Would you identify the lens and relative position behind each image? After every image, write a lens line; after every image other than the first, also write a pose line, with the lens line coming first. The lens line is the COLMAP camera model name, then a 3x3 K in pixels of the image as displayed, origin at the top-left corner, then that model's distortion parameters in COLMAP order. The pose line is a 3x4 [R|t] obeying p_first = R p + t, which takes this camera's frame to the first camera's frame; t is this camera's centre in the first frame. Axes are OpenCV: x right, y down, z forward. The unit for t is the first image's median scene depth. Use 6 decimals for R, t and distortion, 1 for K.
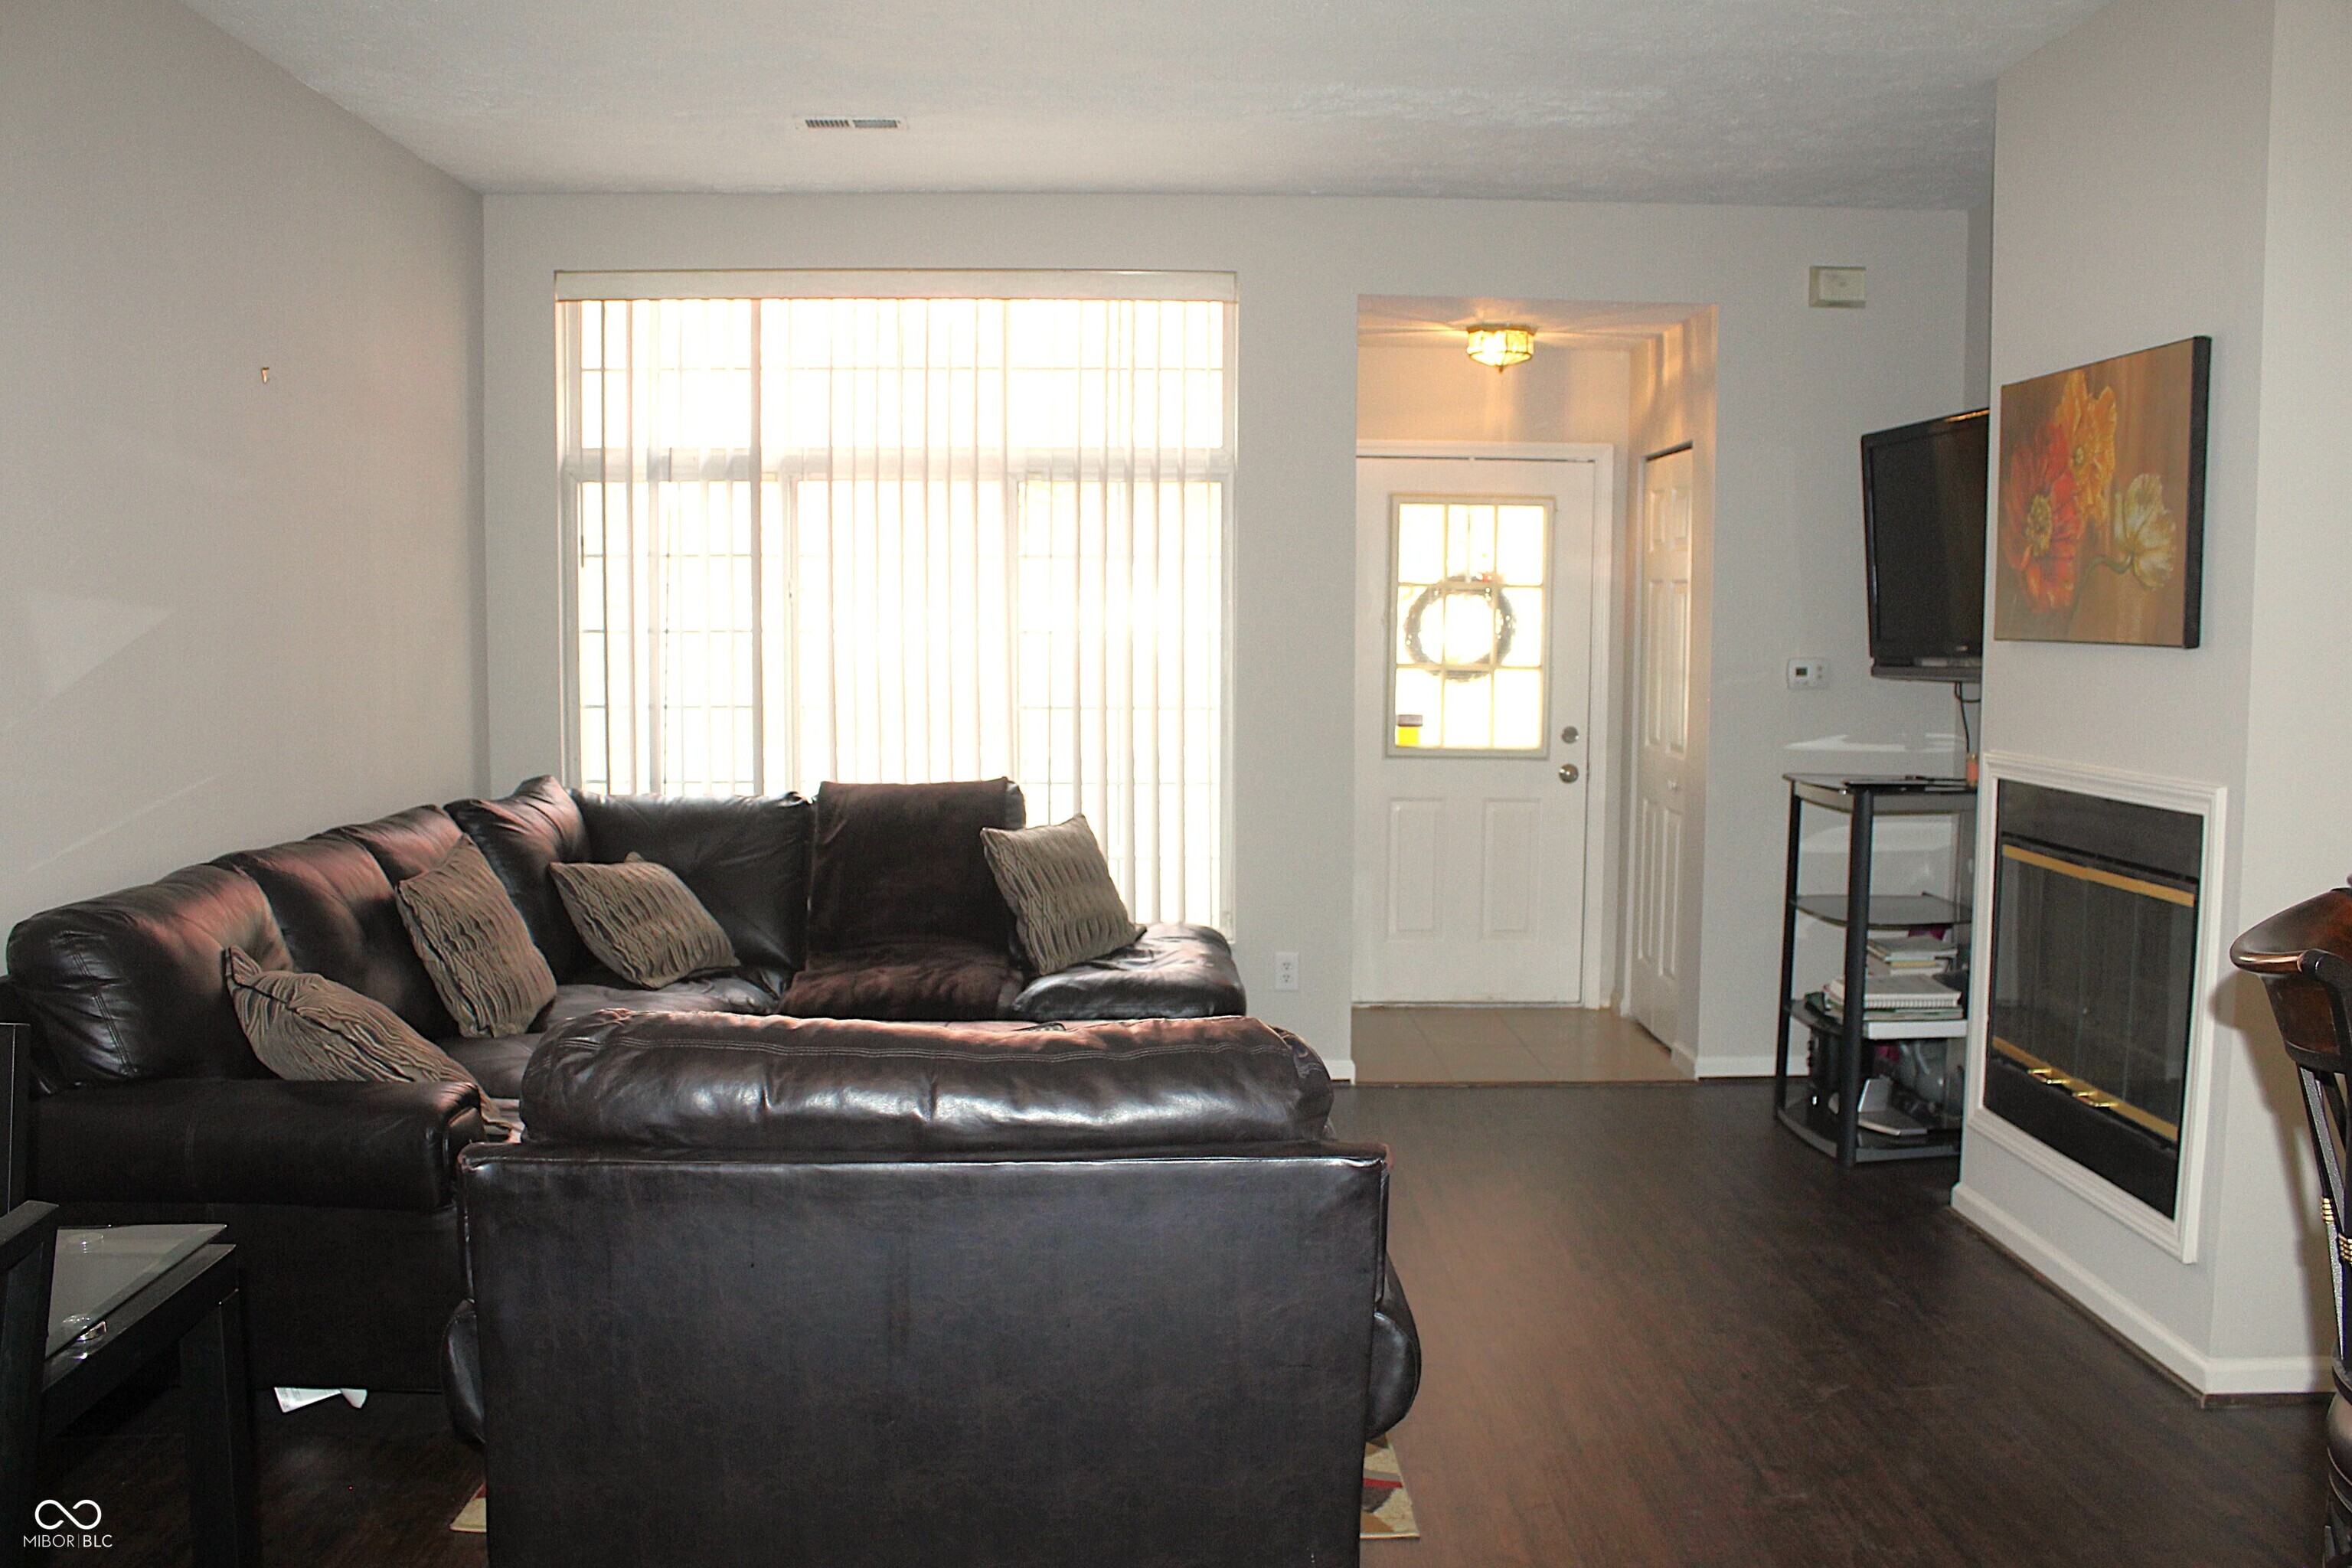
lens RADIAL K [[2054.5, 0, 1221.3], [0, 2054.5, 779.5], [0, 0, 1]] dist [-0.114548, 0.050209]
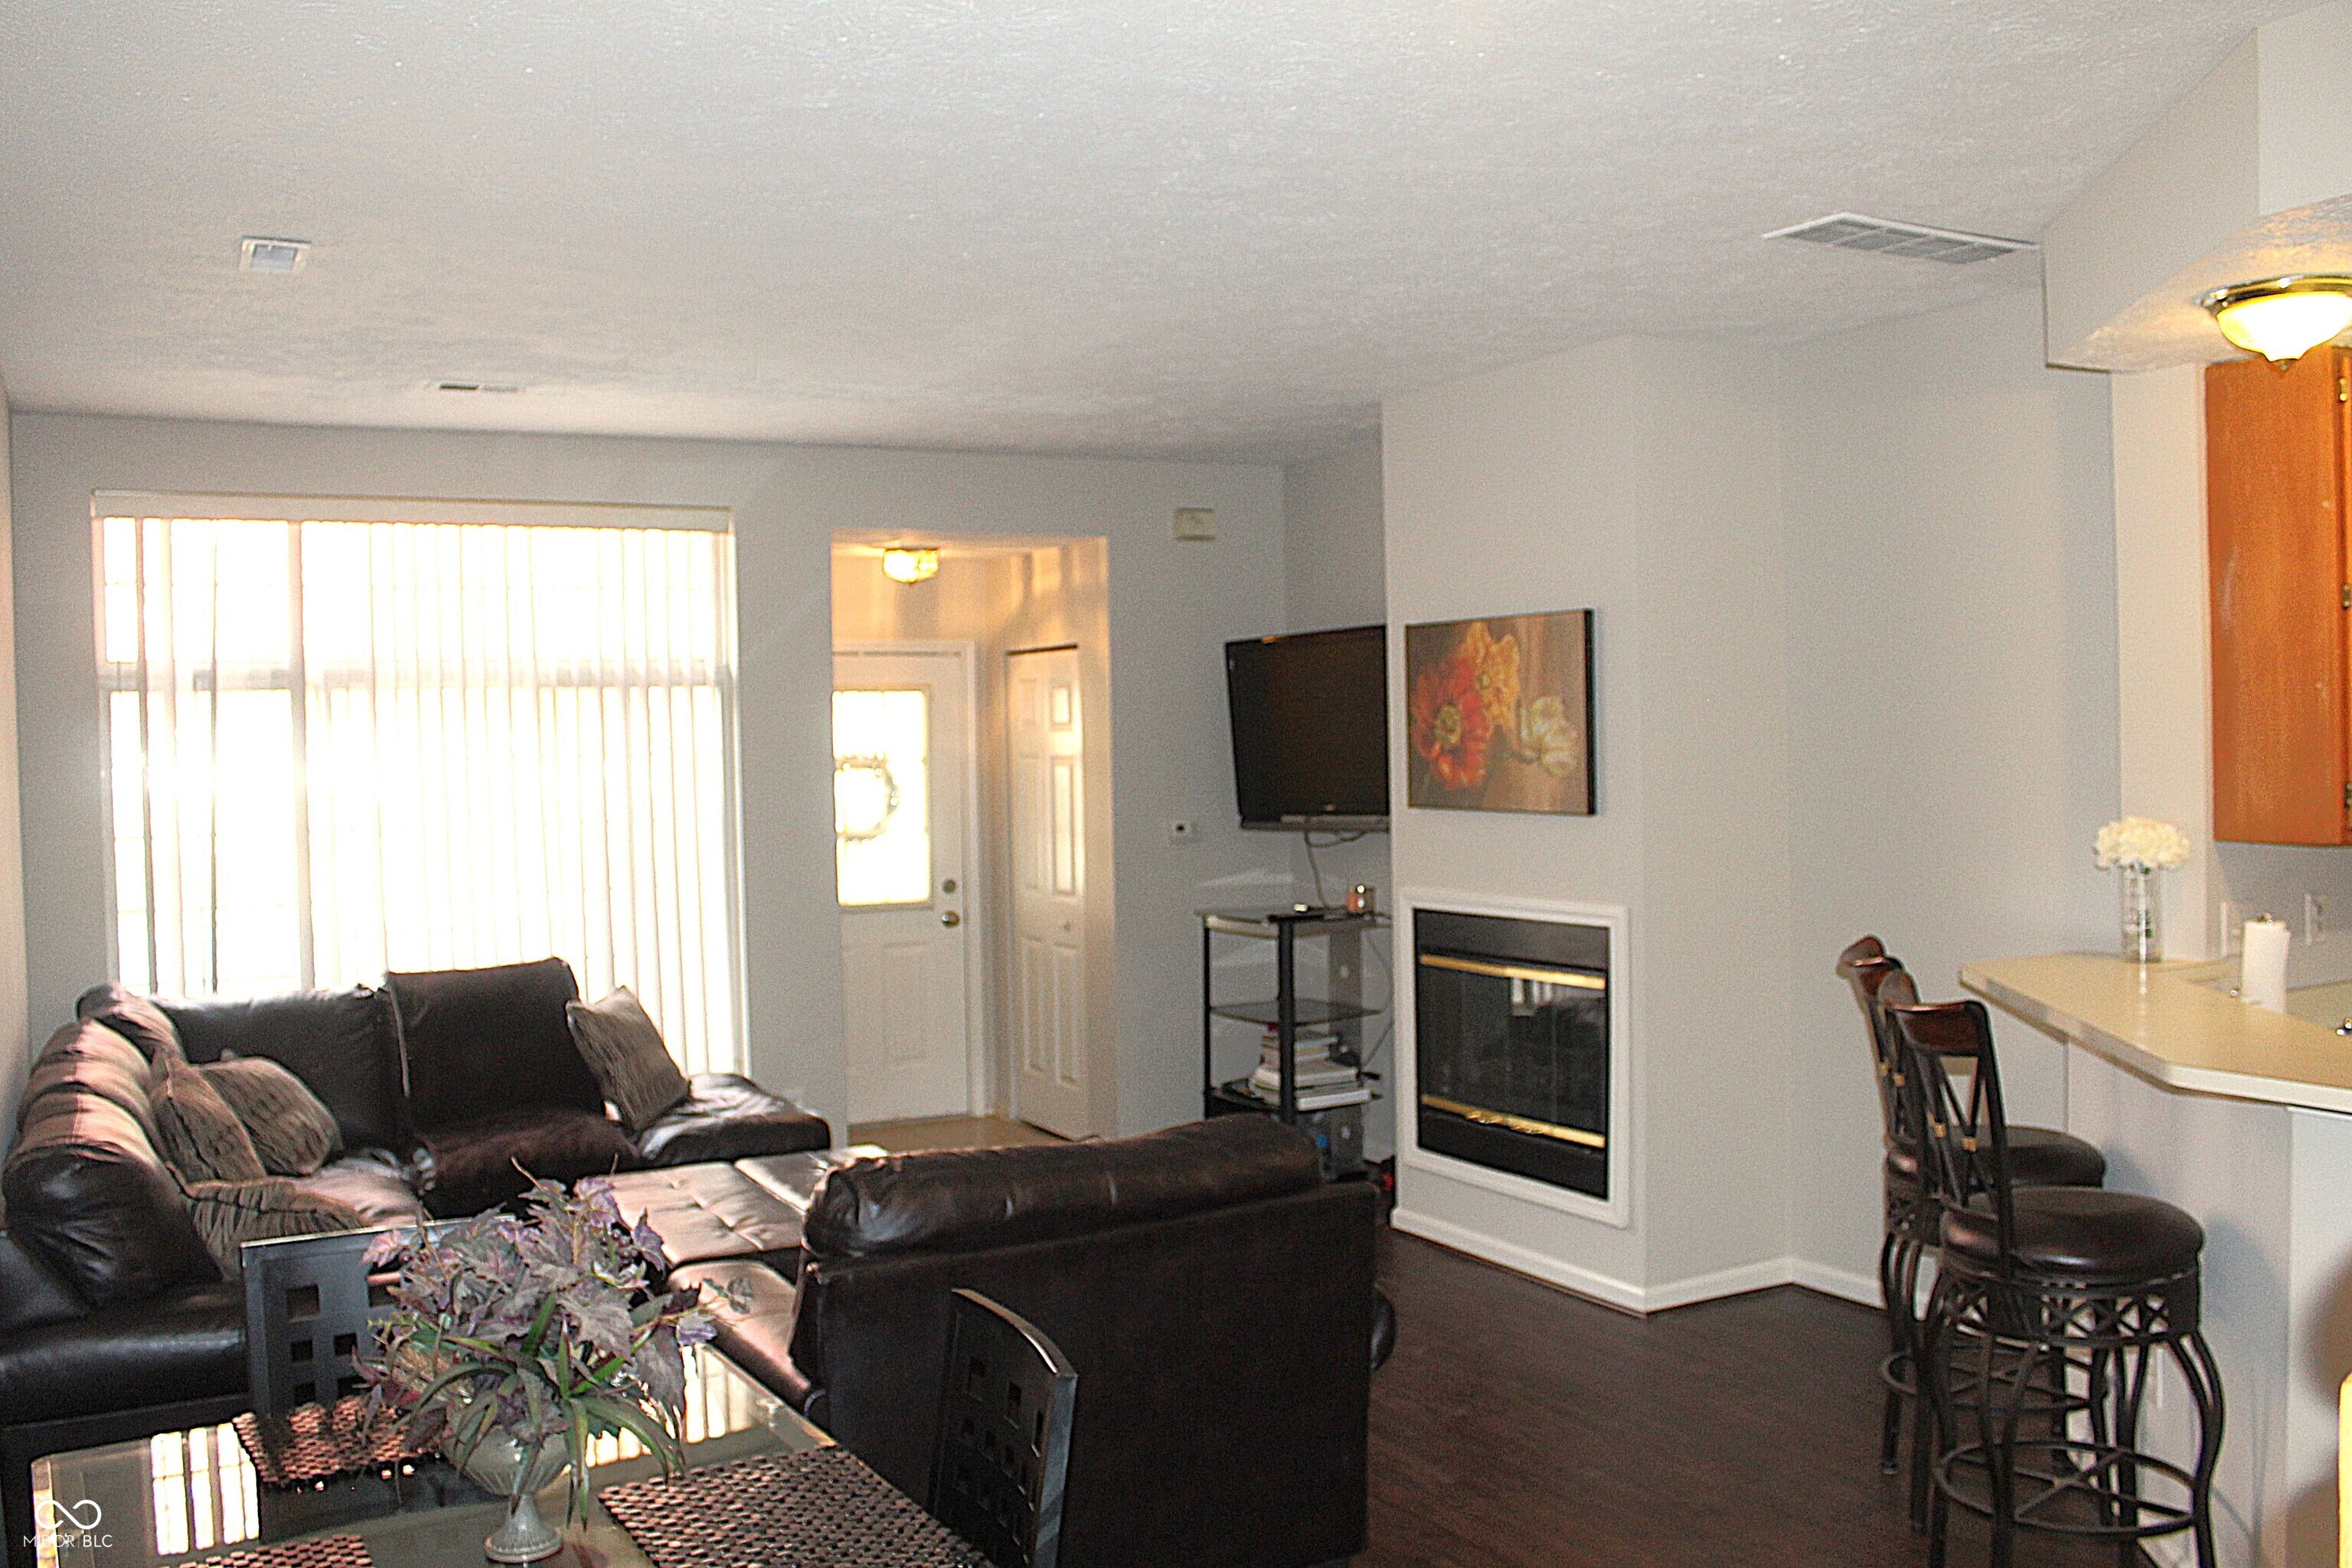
lens RADIAL K [[2054.5, 0, 1184.8], [0, 2054.5, 773.8], [0, 0, 1]] dist [-0.114548, 0.050209]
pose [[0.893997, -0.032461, 0.446896, -0.297157], [0.060997, 0.996904, -0.049609, -0.024666], [-0.443902, 0.071609, 0.893209, -0.147521]]
